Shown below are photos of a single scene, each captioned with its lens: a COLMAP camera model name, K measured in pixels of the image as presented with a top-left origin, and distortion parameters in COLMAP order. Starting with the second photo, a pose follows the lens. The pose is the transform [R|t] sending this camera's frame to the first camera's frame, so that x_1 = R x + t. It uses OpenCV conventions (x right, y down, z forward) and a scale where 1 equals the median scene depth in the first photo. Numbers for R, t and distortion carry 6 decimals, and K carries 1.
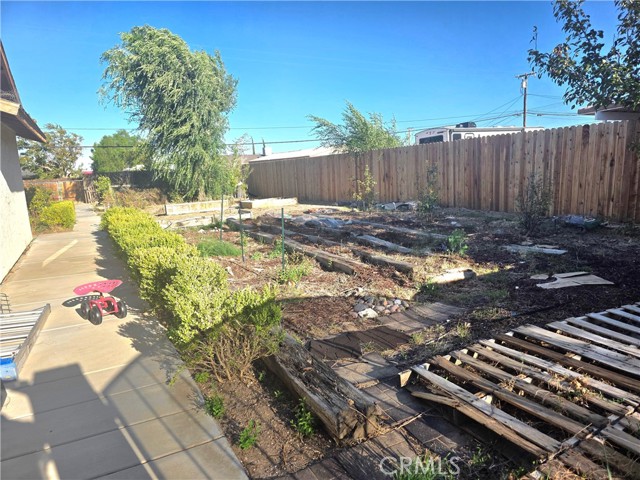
lens RADIAL K [[435.0, 0, 320.4], [0, 435.0, 239.5], [0, 0, 1]] dist [0.055692, -0.002640]
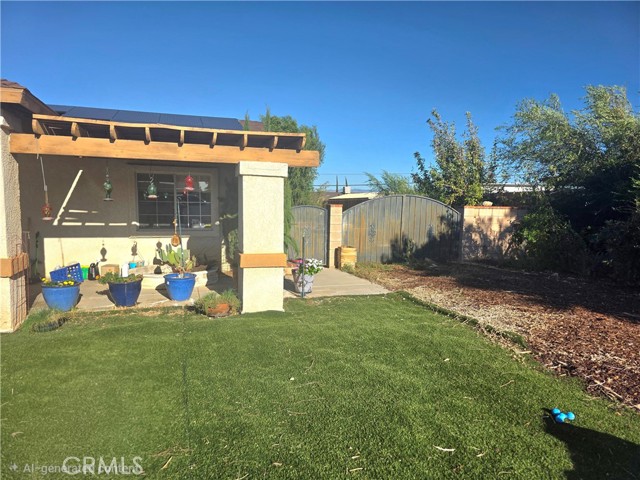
lens RADIAL K [[435.0, 0, 320.0], [0, 435.0, 240.8], [0, 0, 1]] dist [0.055692, -0.002640]
pose [[0.980748, 0.073192, -0.181044, 0.124931], [-0.087221, 0.993672, -0.070772, 0.103388], [0.174718, 0.085201, 0.980925, -0.647313]]
